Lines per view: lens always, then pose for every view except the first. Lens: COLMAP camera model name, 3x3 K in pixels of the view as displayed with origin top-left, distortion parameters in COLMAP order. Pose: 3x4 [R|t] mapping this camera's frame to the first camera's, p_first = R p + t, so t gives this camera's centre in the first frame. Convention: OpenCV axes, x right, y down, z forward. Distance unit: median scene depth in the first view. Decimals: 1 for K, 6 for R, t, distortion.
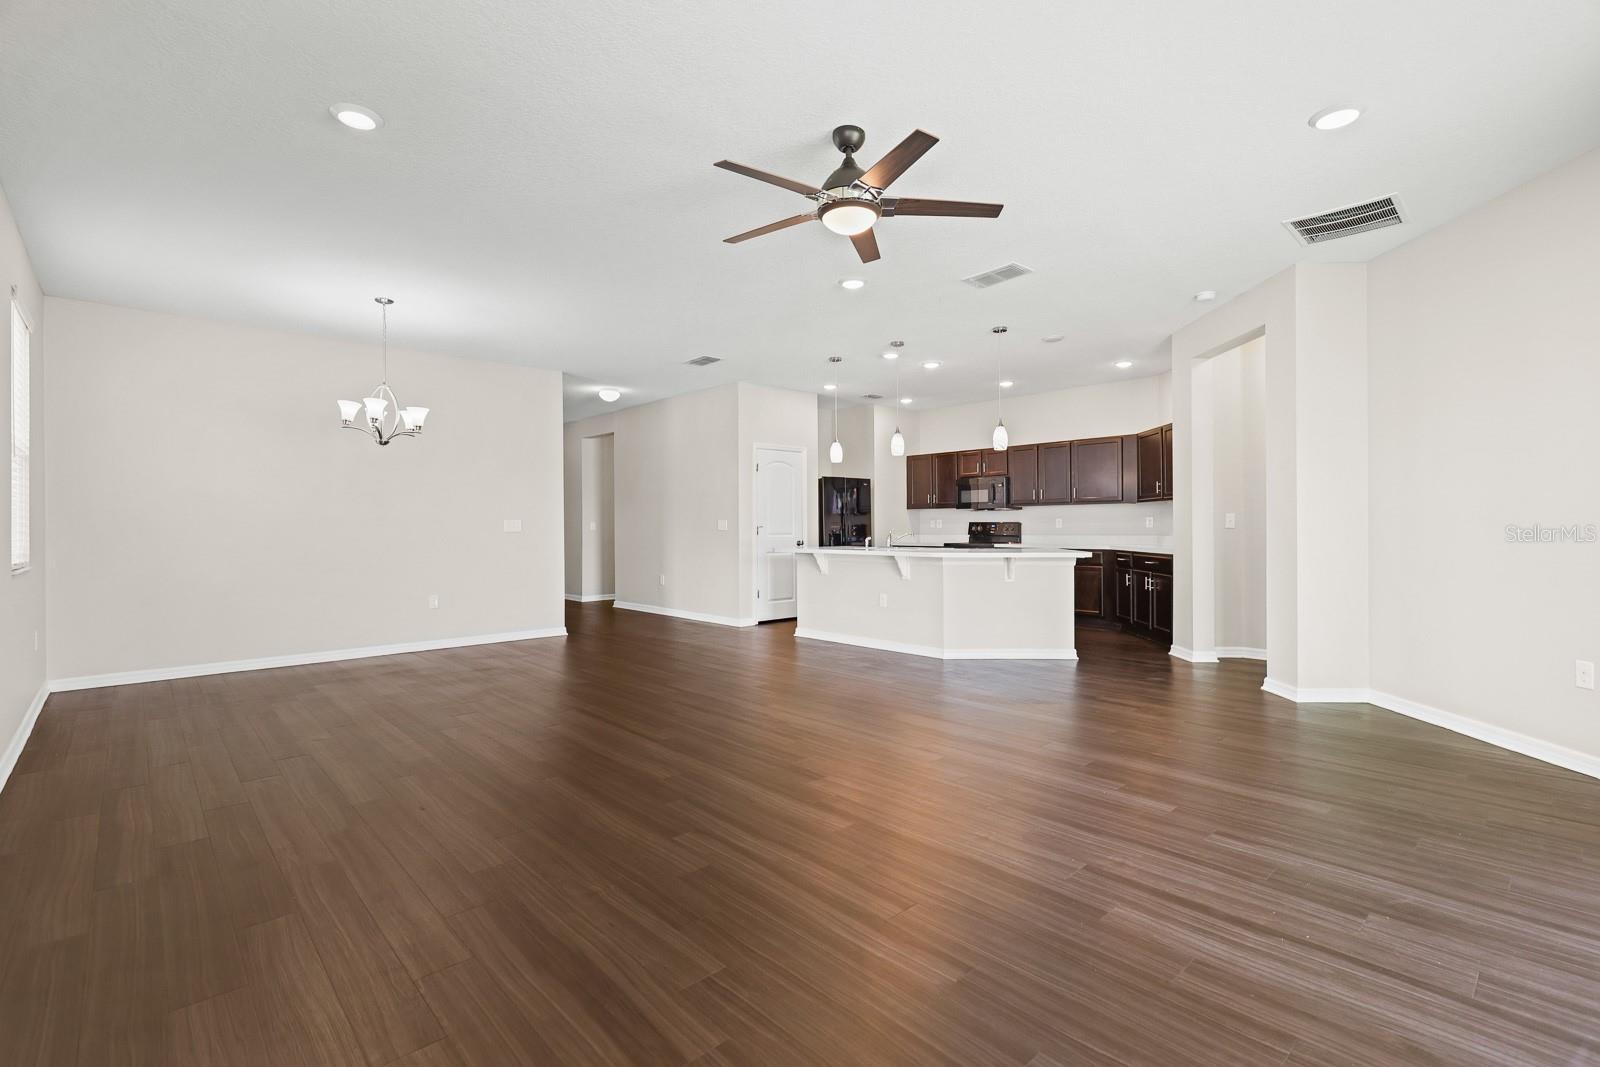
lens RADIAL K [[721.0, 0, 805.8], [0, 721.0, 528.2], [0, 0, 1]] dist [-0.004395, -0.000443]
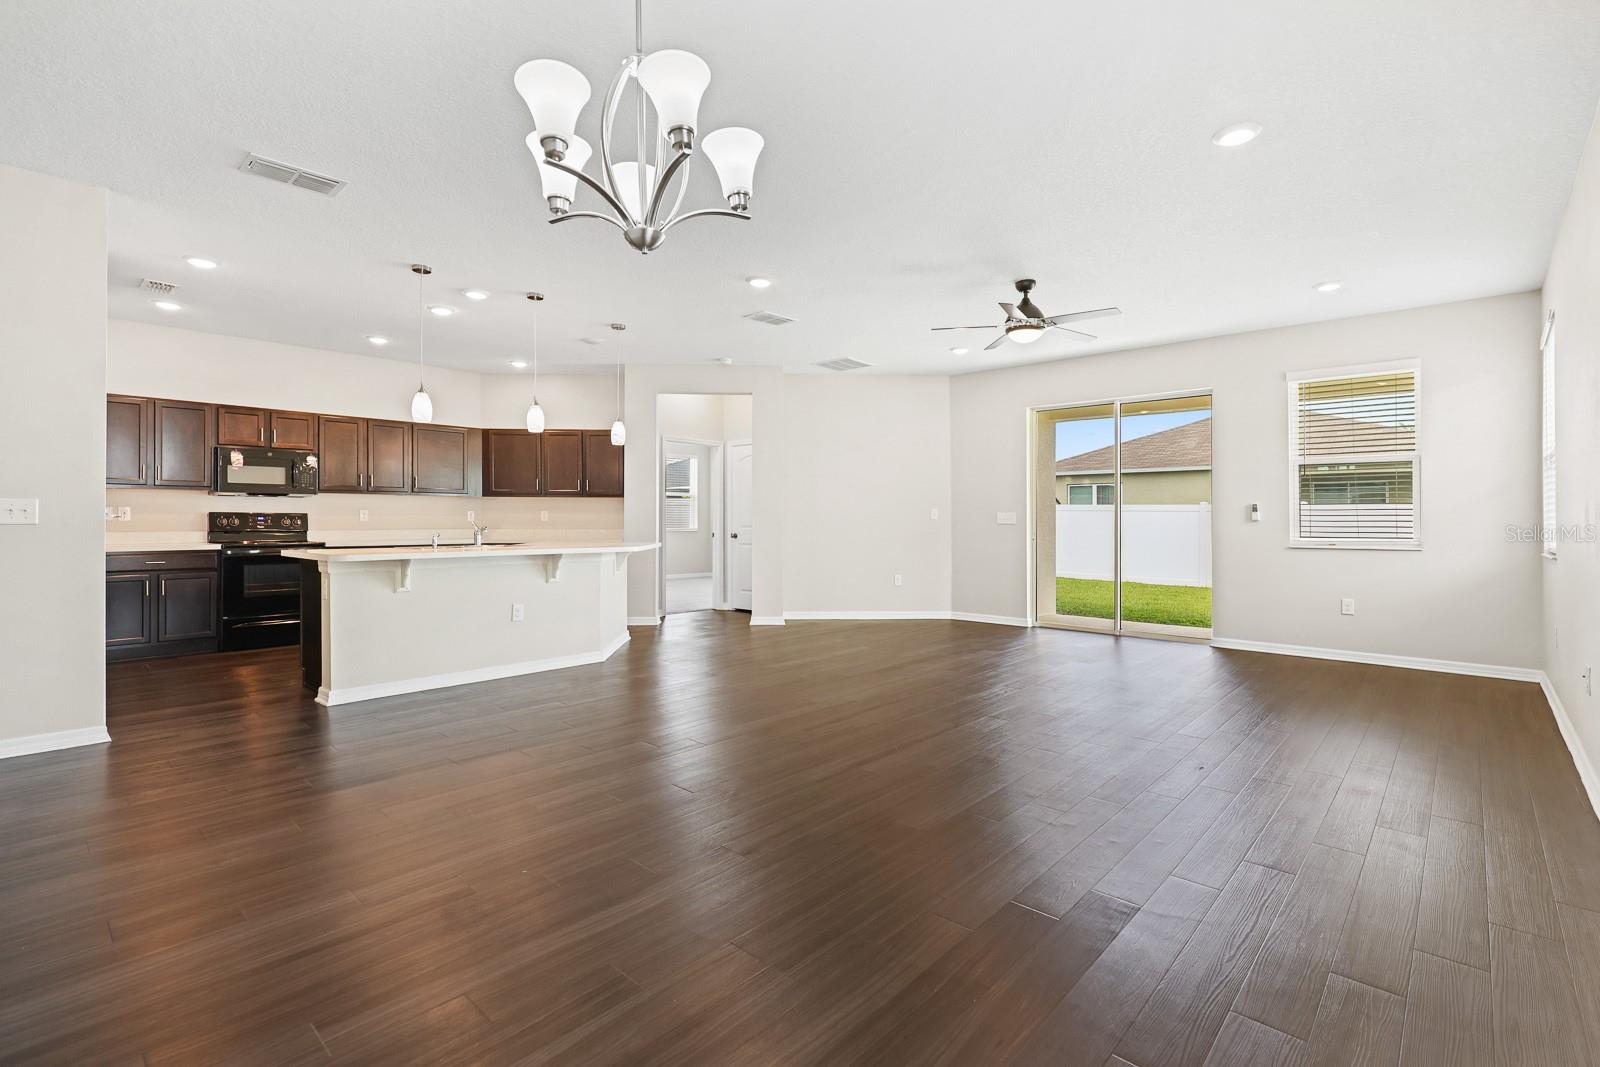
lens RADIAL K [[721.0, 0, 806.5], [0, 721.0, 529.6], [0, 0, 1]] dist [-0.004395, -0.000443]
pose [[-0.076571, -0.010473, 0.997009, -0.553721], [-0.001880, 0.999945, 0.010359, -0.000036], [-0.997062, -0.001082, -0.076587, 0.583517]]
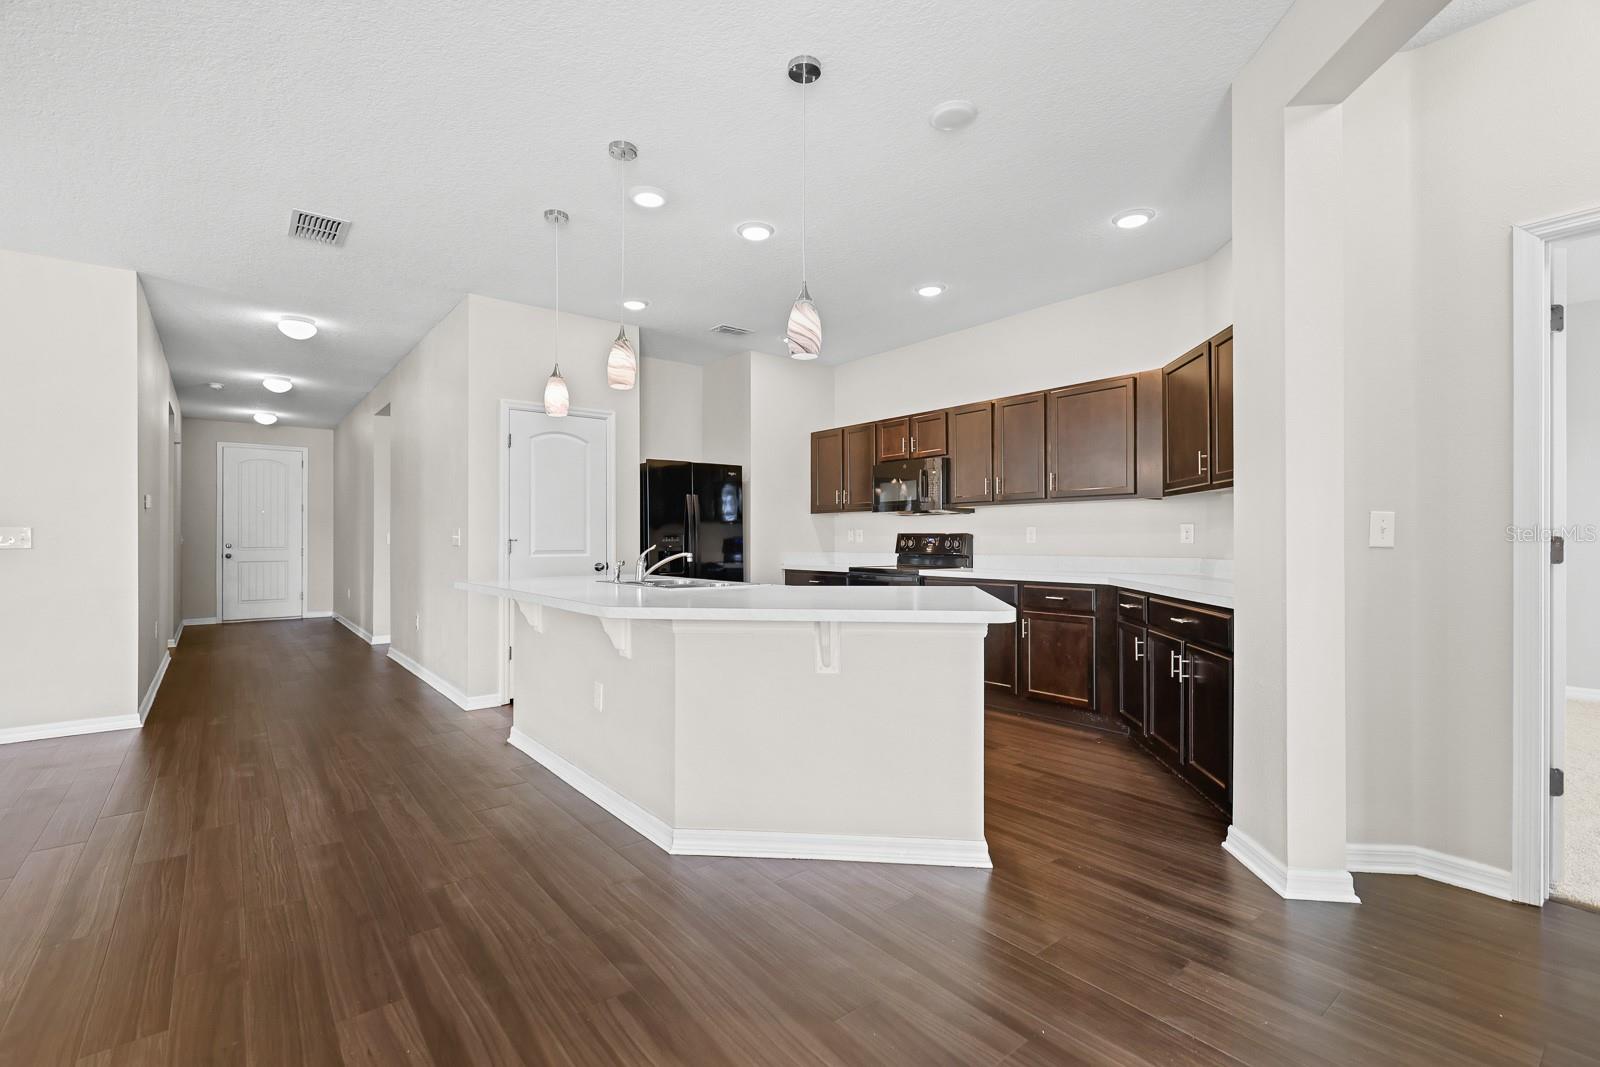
lens RADIAL K [[721.0, 0, 797.1], [0, 721.0, 543.3], [0, 0, 1]] dist [-0.004395, -0.000443]
pose [[0.997685, 0.000958, -0.067994, 0.211552], [-0.000535, 0.999980, 0.006240, -0.003974], [0.067999, -0.006190, 0.997666, 0.420013]]
